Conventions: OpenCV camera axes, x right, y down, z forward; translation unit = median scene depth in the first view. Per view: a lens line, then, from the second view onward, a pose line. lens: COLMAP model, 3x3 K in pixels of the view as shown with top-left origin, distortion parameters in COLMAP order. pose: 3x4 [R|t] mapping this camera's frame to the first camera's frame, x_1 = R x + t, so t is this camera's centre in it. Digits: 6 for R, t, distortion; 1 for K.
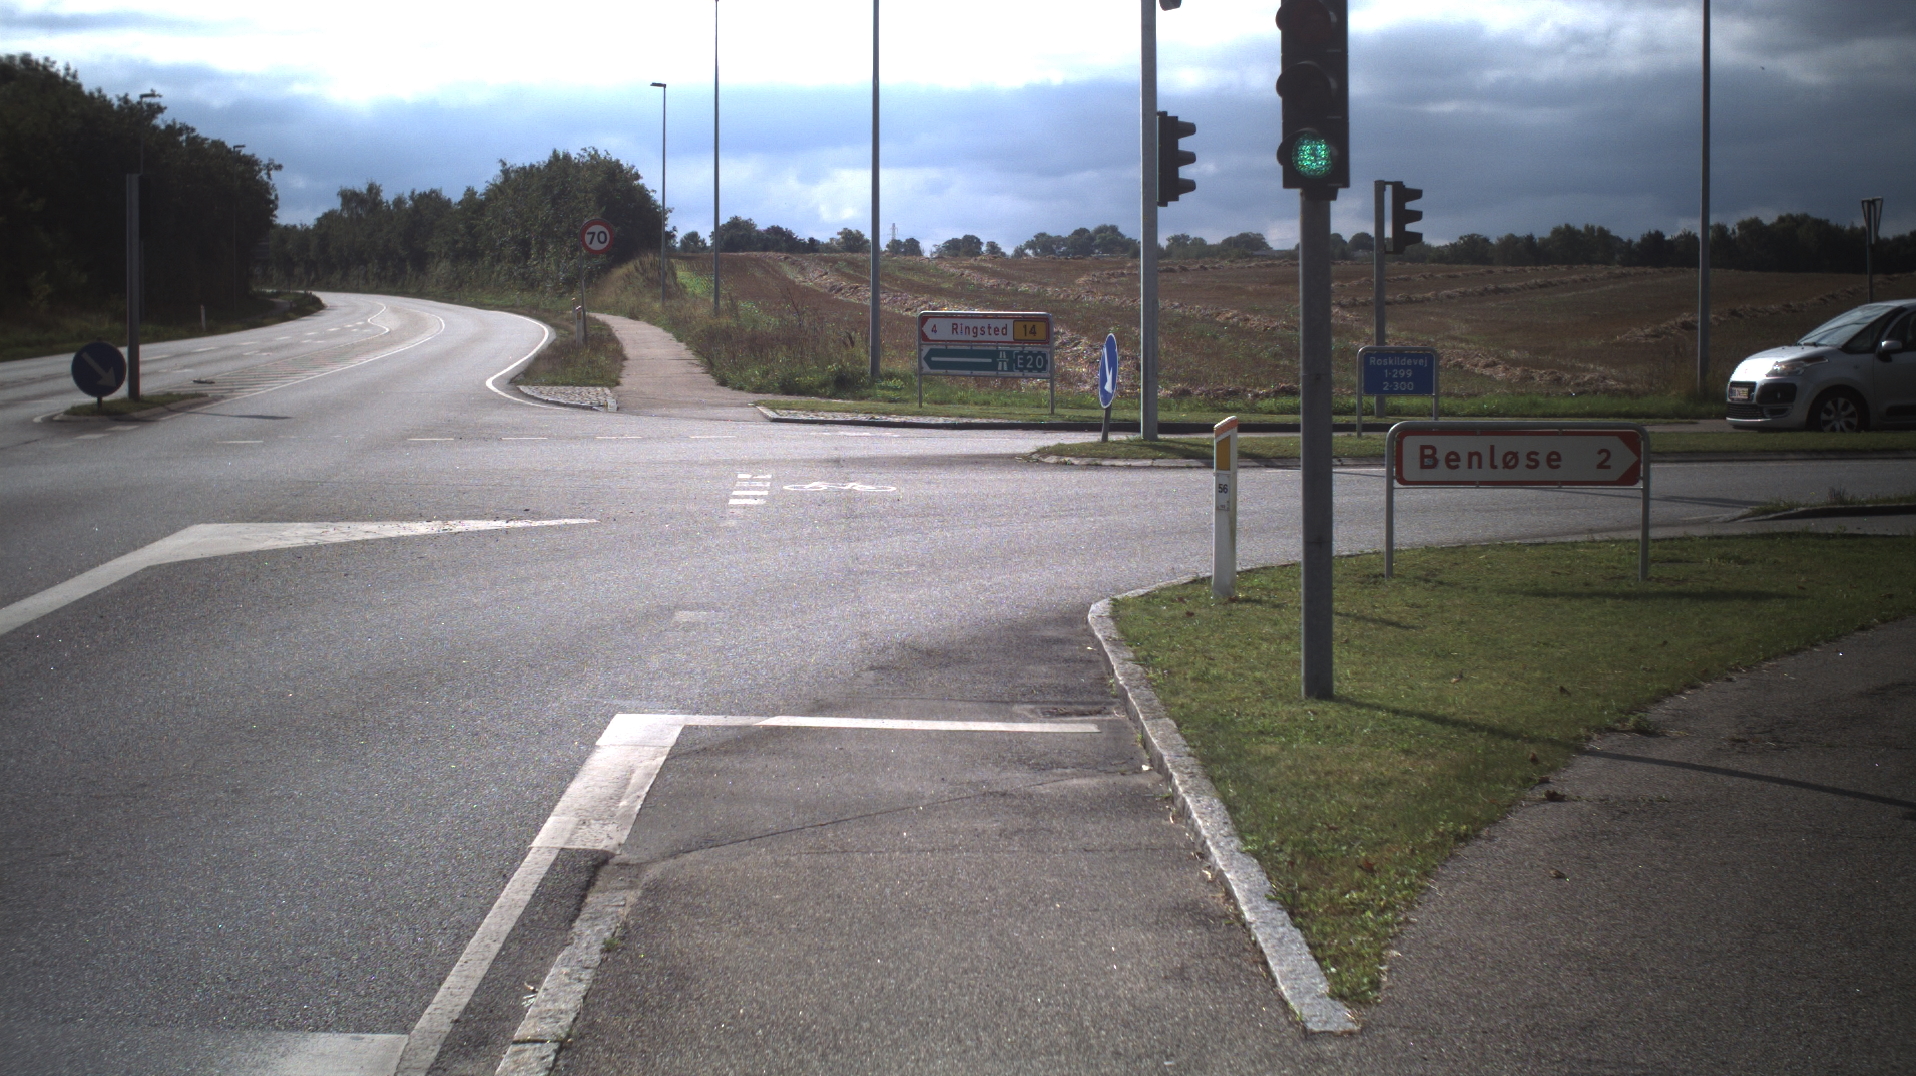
lens RADIAL K [[3344.6, 0, 958.0], [0, 3344.6, 538.0], [0, 0, 1]] dist [-0.279185, 0.254105]
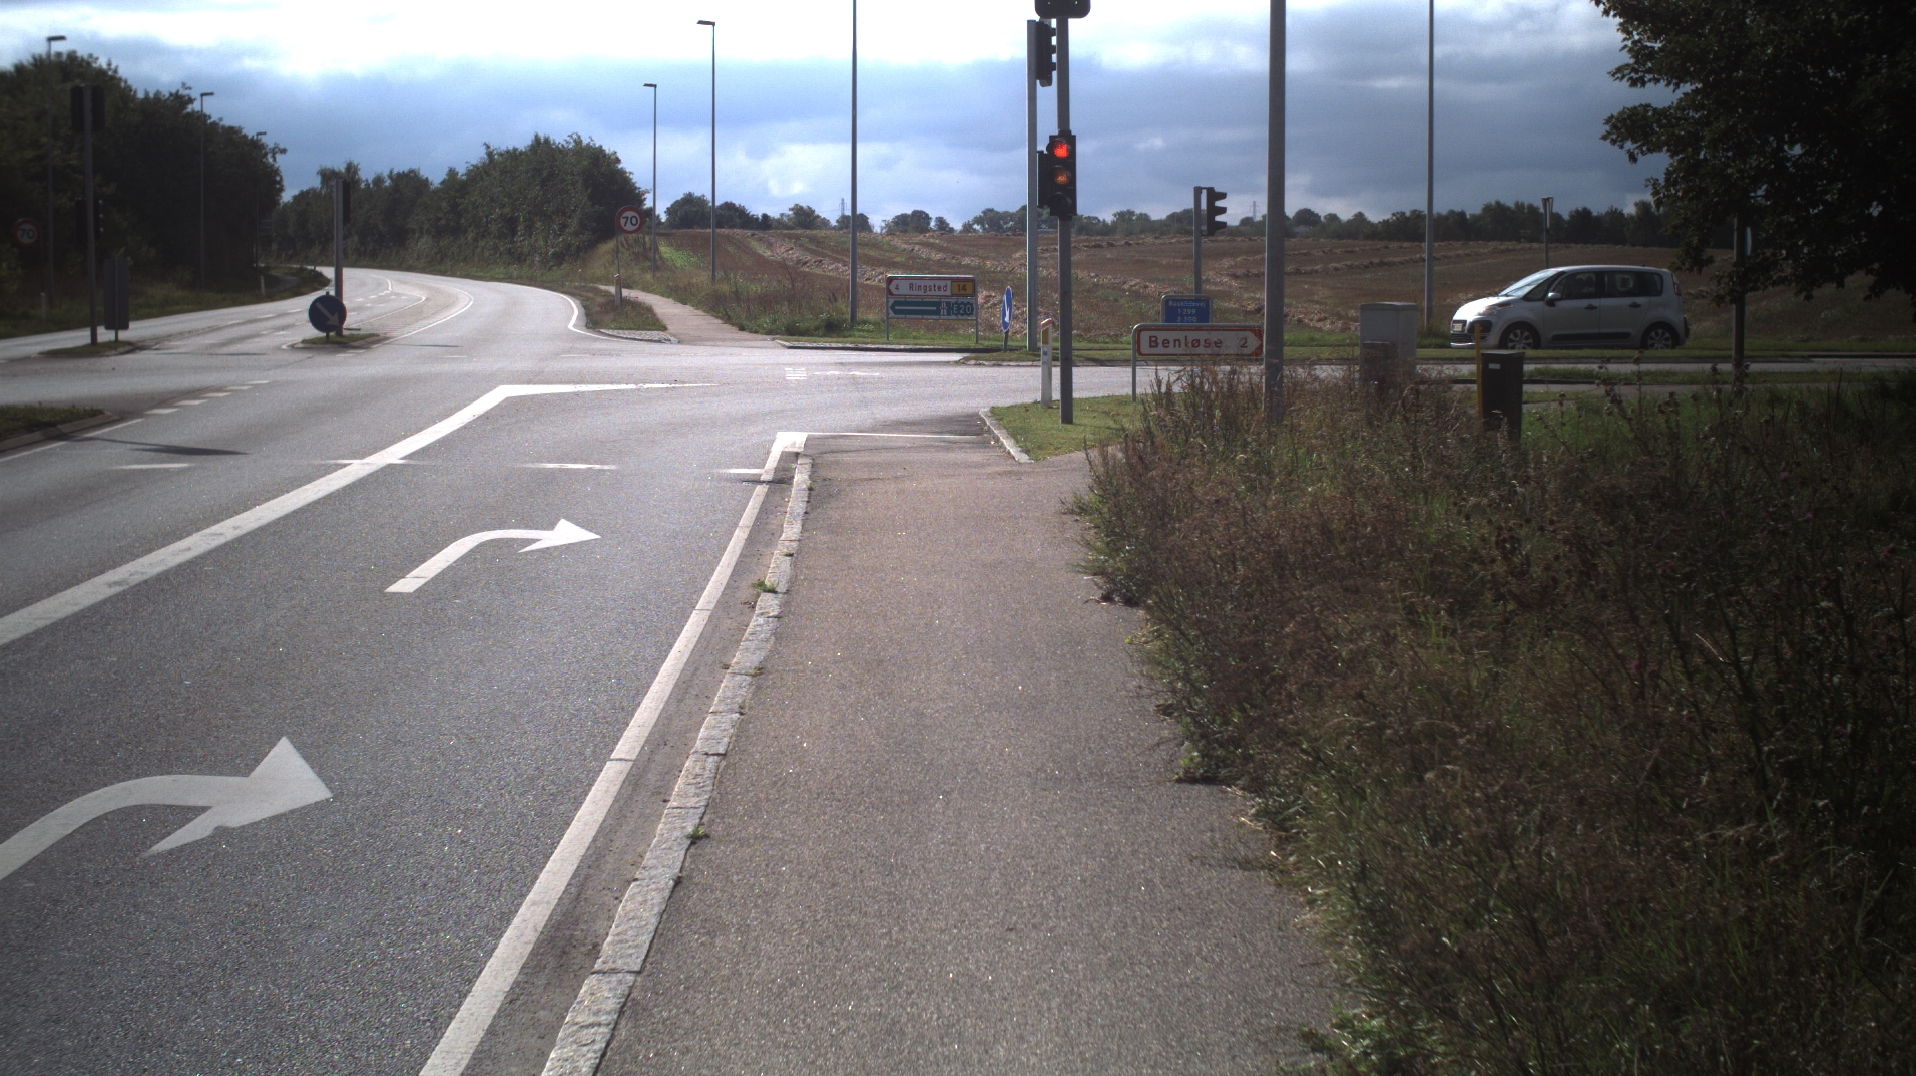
lens RADIAL K [[3344.6, 0, 958.0], [0, 3344.6, 538.0], [0, 0, 1]] dist [-0.279185, 0.254105]
pose [[0.999882, -0.000400, 0.015358, -0.001605], [0.000285, 0.999972, 0.007486, 0.019766], [-0.015361, -0.007481, 0.999854, -0.252550]]
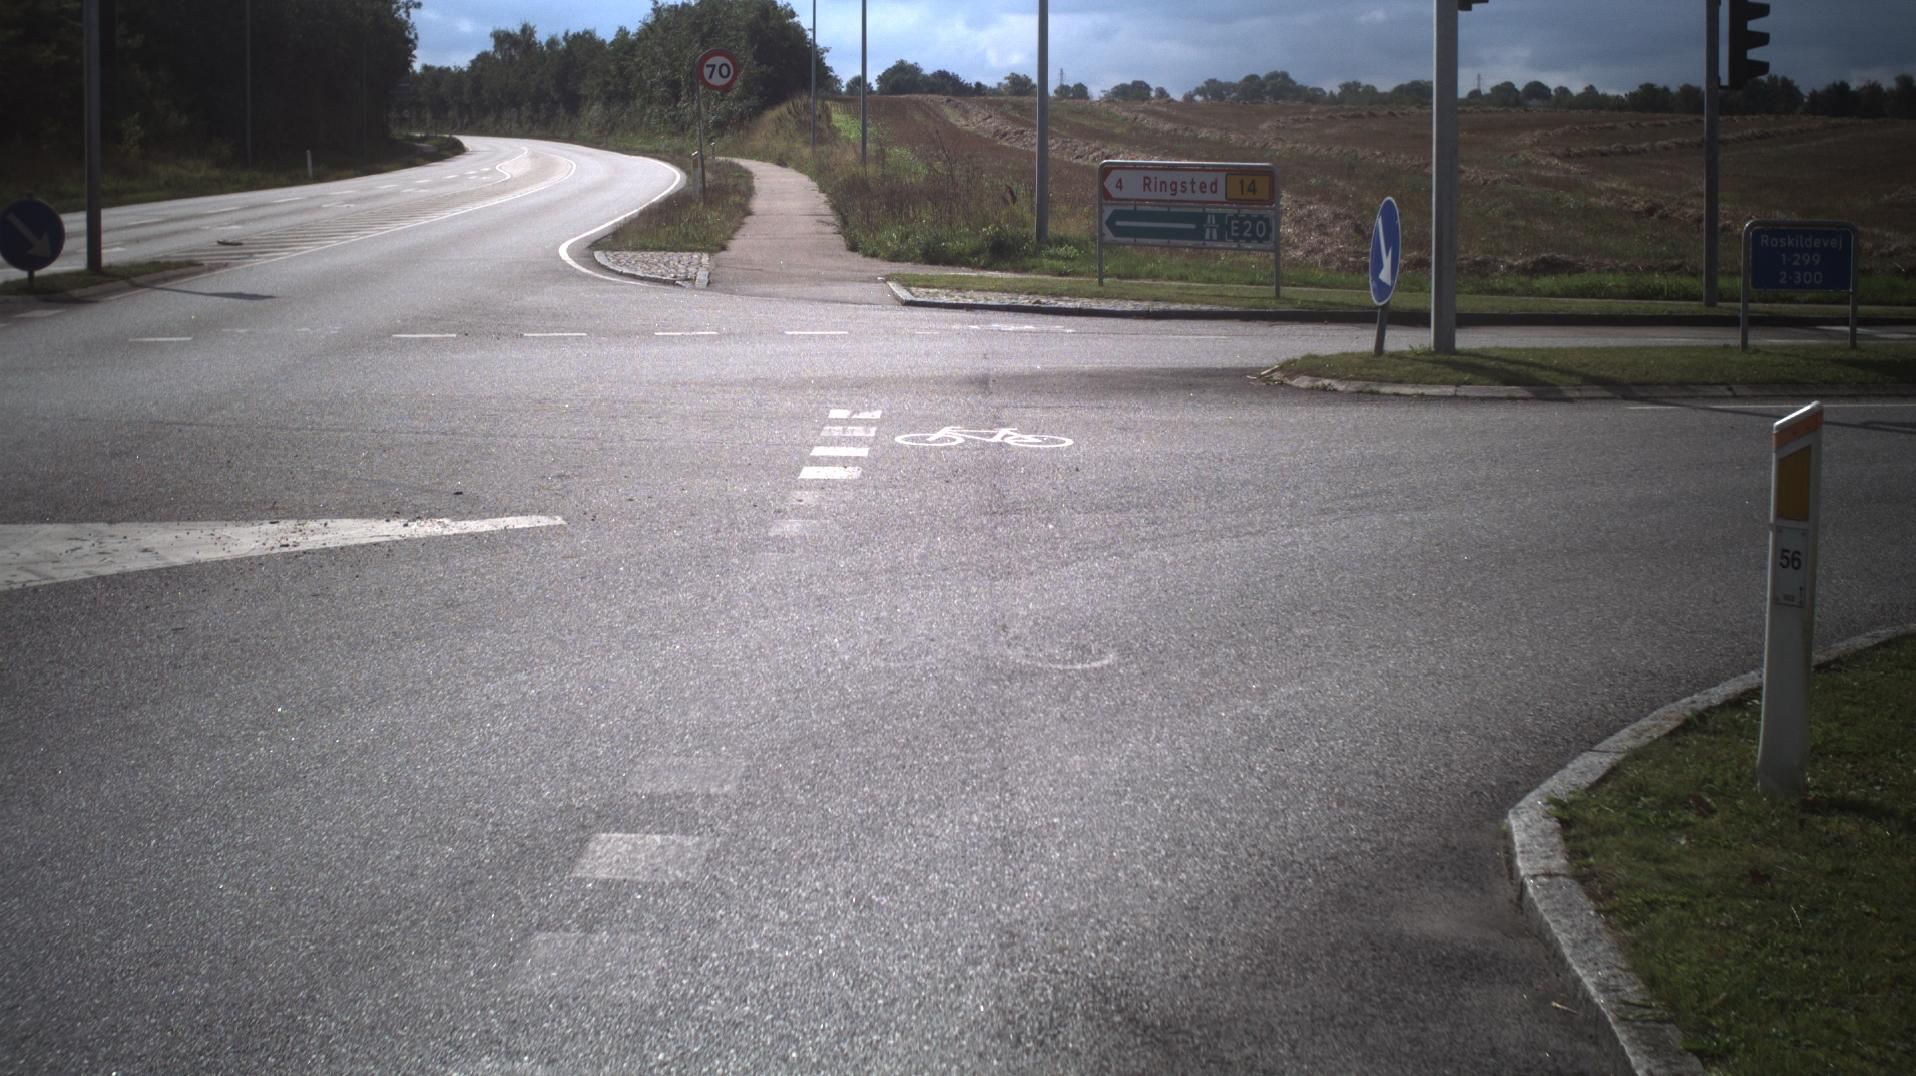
lens RADIAL K [[3344.6, 0, 958.0], [0, 3344.6, 538.0], [0, 0, 1]] dist [-0.279185, 0.254105]
pose [[0.998745, 0.008901, -0.049278, -0.003102], [-0.006623, 0.998910, 0.046205, -0.009037], [0.049636, -0.045821, 0.997716, 0.128075]]
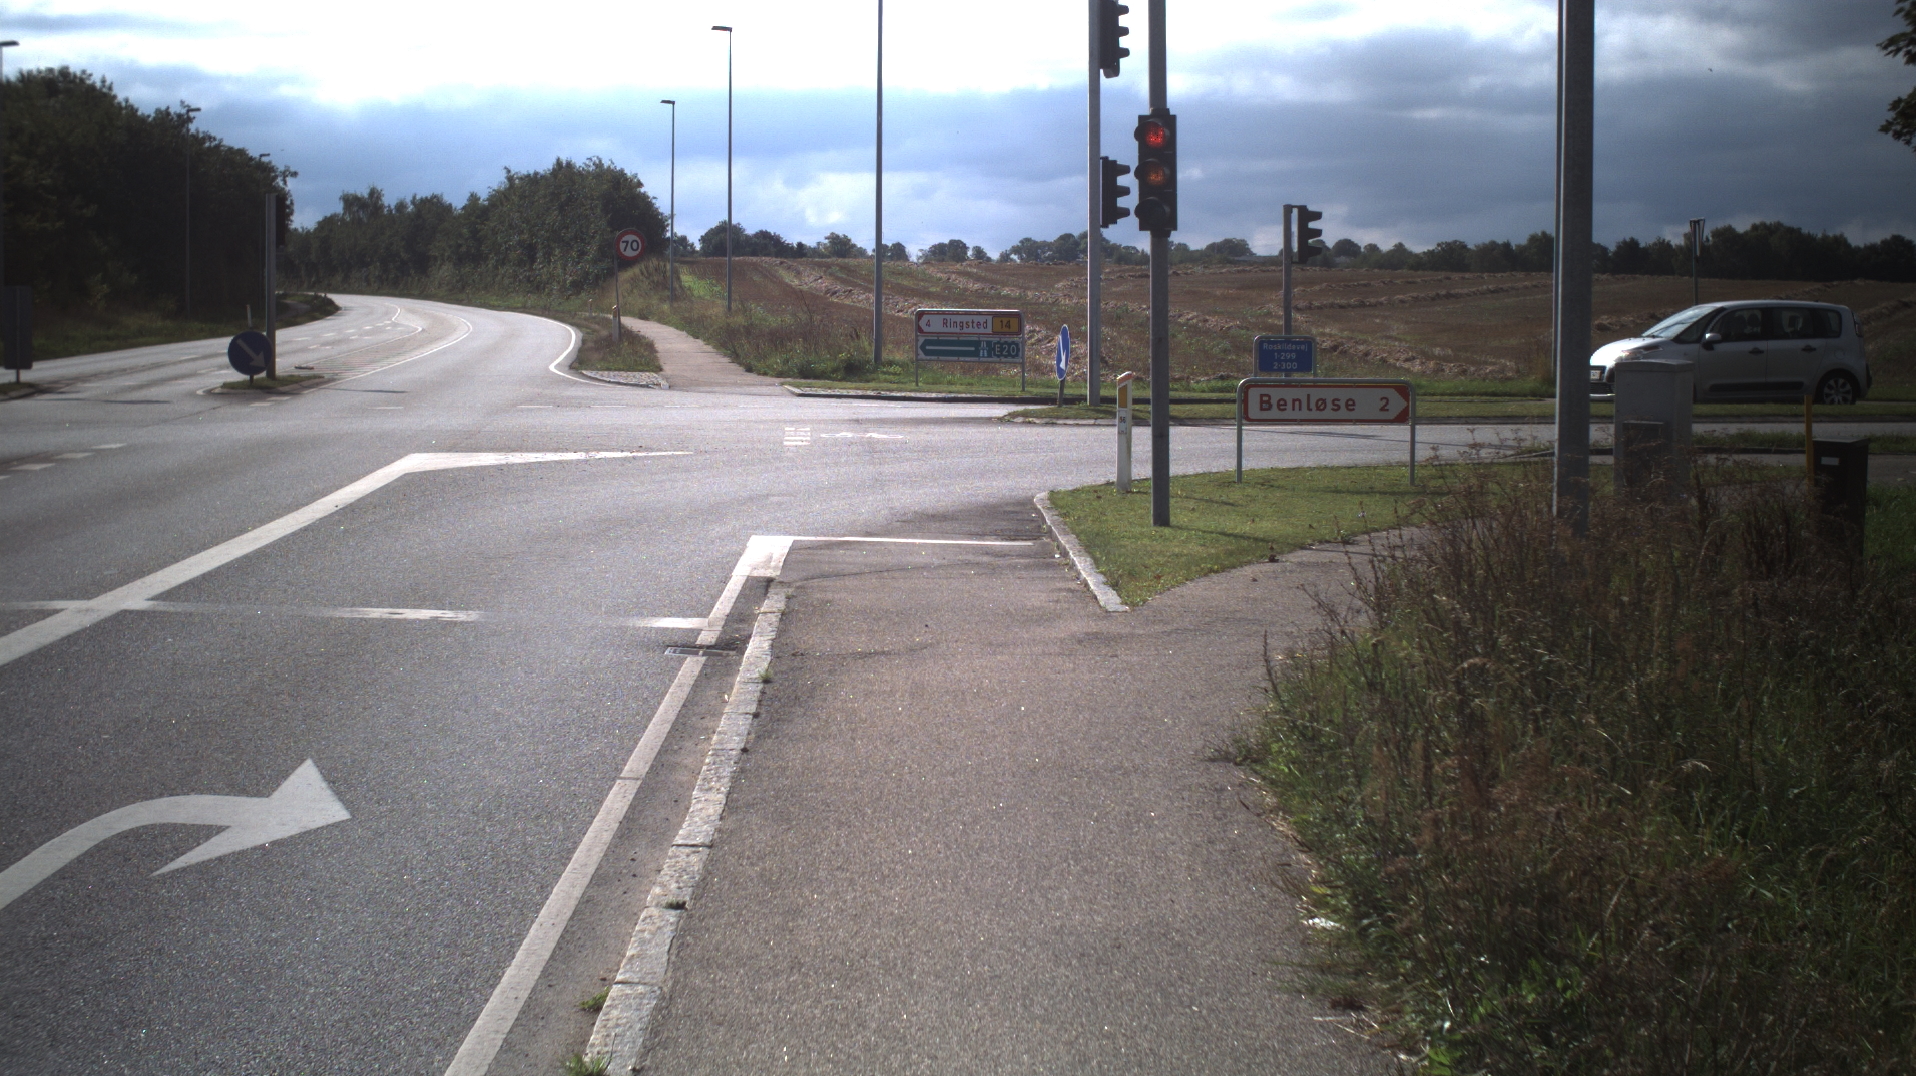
lens RADIAL K [[3344.6, 0, 958.0], [0, 3344.6, 538.0], [0, 0, 1]] dist [-0.279185, 0.254105]
pose [[0.999984, 0.003393, 0.004557, -0.000808], [-0.003387, 0.999993, -0.001347, 0.009912], [-0.004561, 0.001332, 0.999989, -0.126418]]
